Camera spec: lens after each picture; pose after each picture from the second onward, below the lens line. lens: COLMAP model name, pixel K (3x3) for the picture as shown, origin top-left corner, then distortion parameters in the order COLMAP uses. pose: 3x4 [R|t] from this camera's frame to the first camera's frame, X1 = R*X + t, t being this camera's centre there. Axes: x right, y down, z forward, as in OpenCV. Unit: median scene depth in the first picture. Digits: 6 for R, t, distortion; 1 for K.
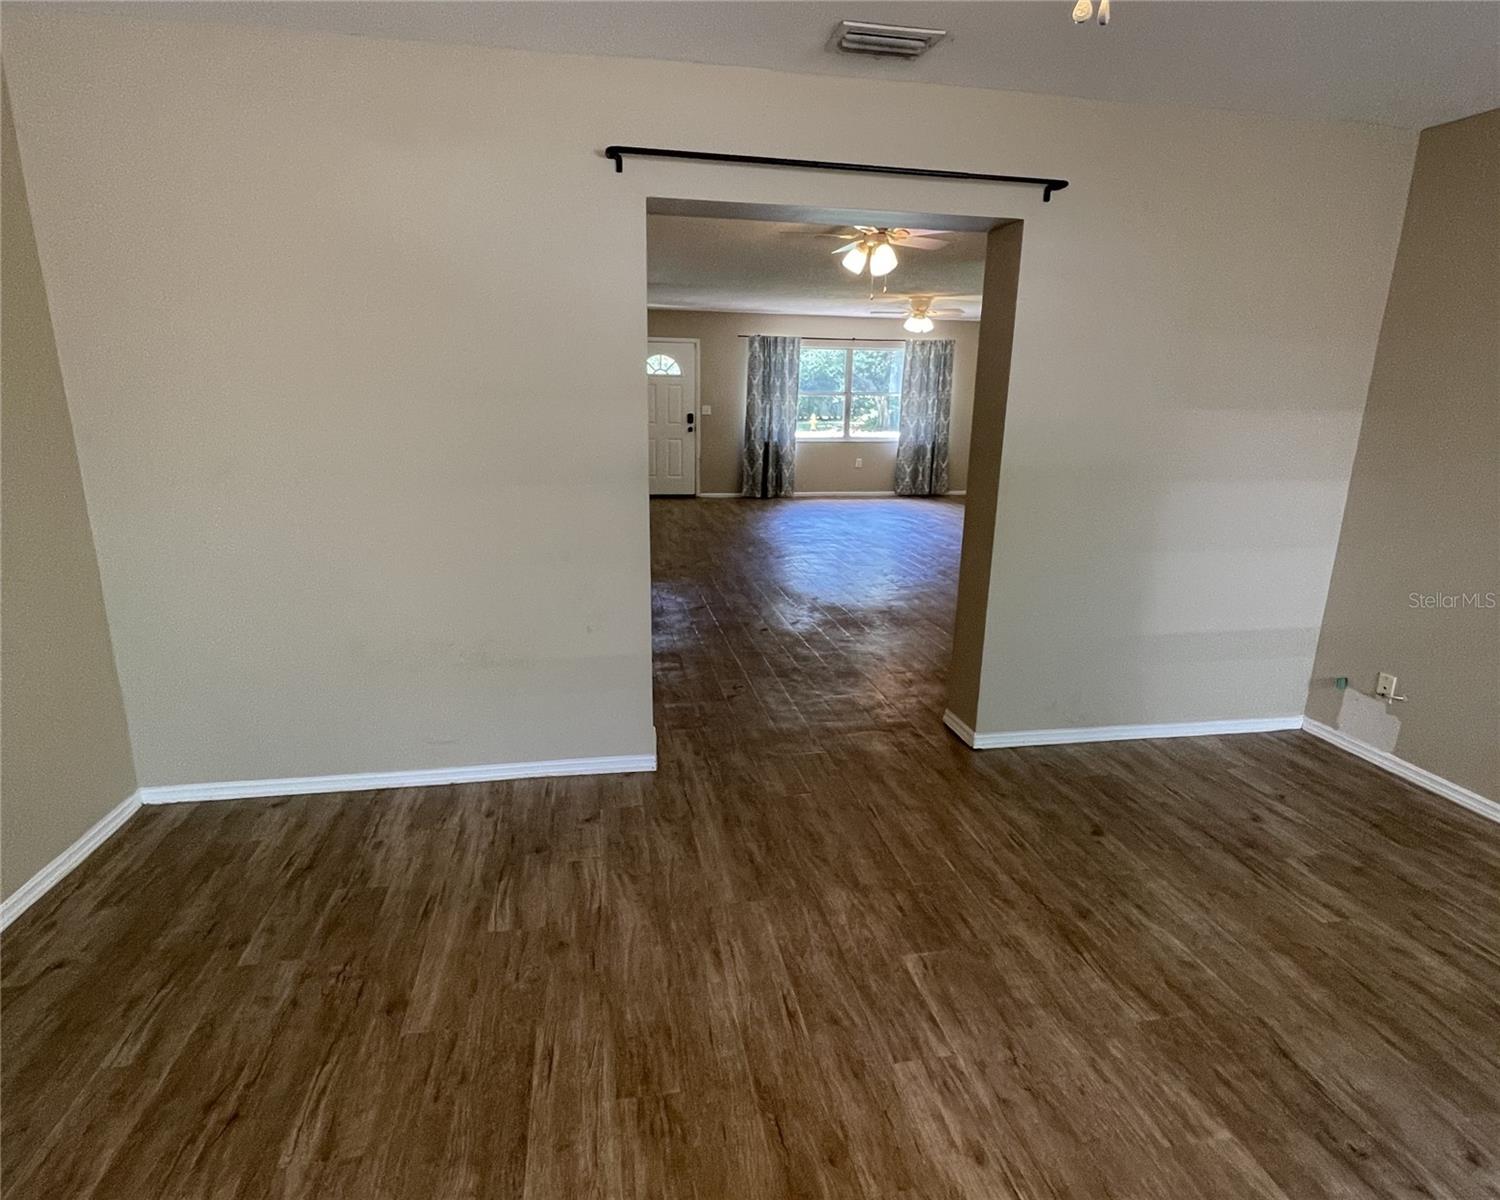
lens RADIAL K [[805.2, 0, 744.9], [0, 805.2, 605.5], [0, 0, 1]] dist [0.006490, 0.001147]
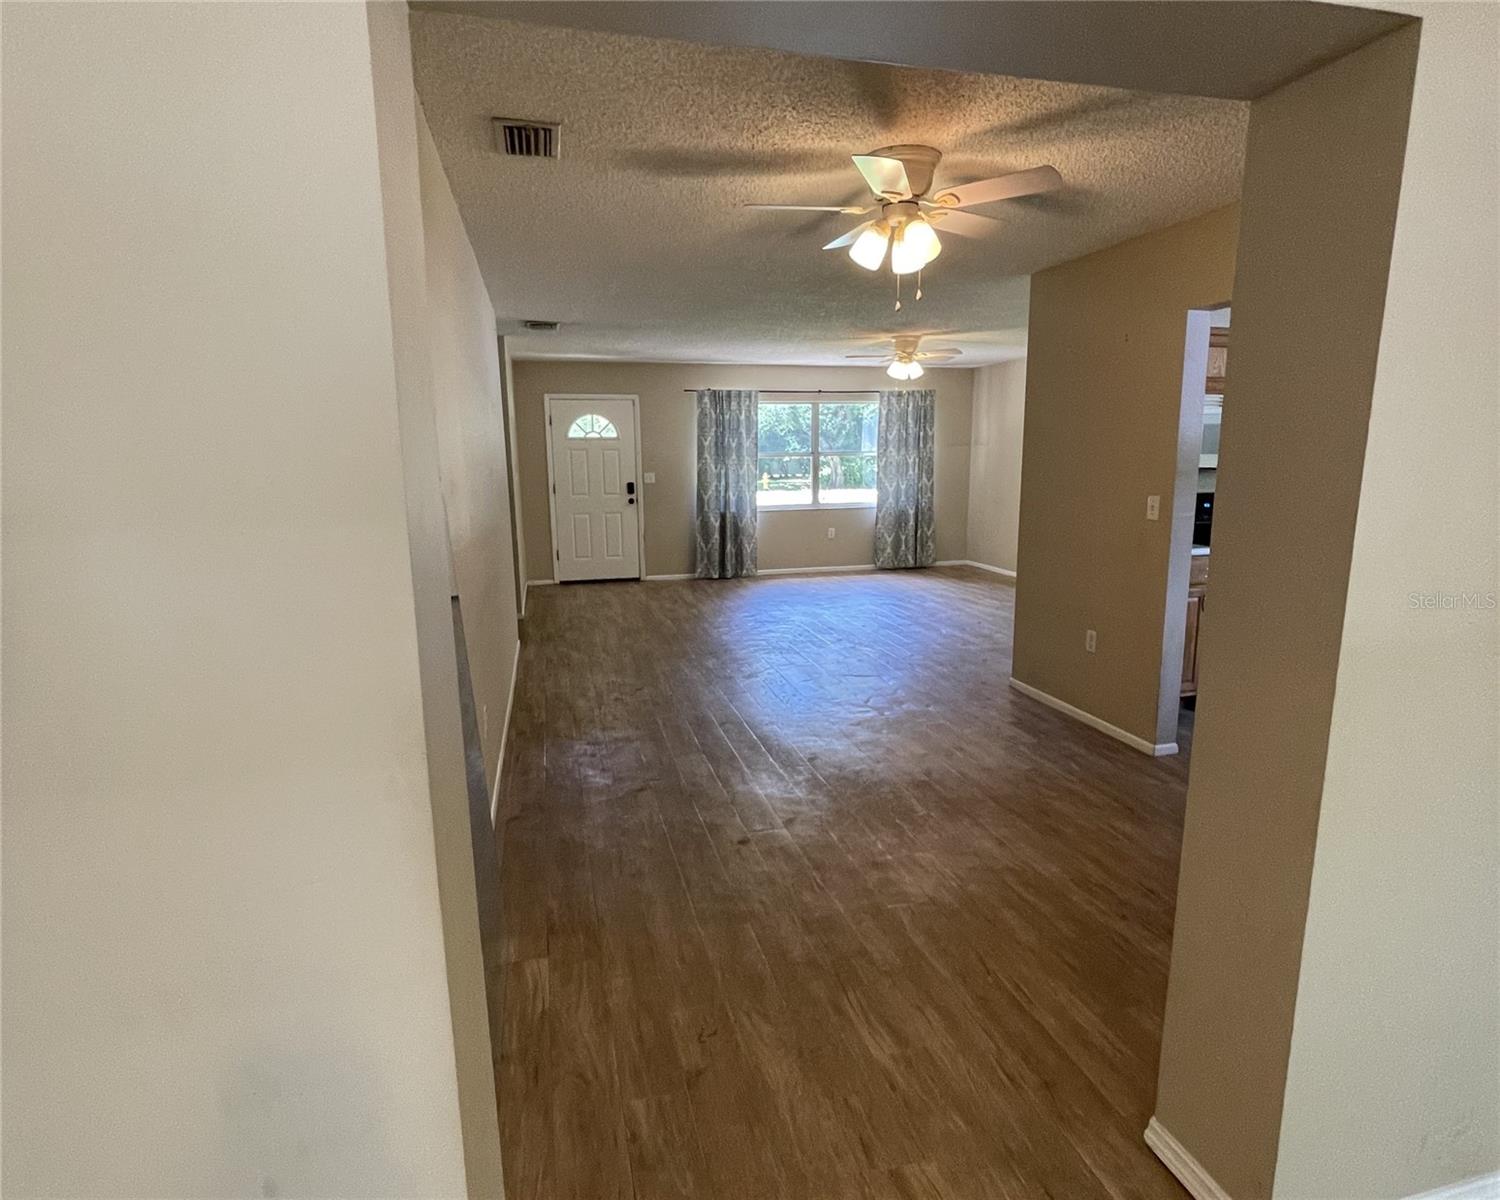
lens RADIAL K [[805.2, 0, 746.5], [0, 805.2, 597.6], [0, 0, 1]] dist [0.006490, 0.001147]
pose [[0.997551, -0.037501, 0.059048, -0.001352], [0.042058, 0.996072, -0.077926, -0.049524], [-0.055893, 0.080219, 0.995209, 0.172503]]
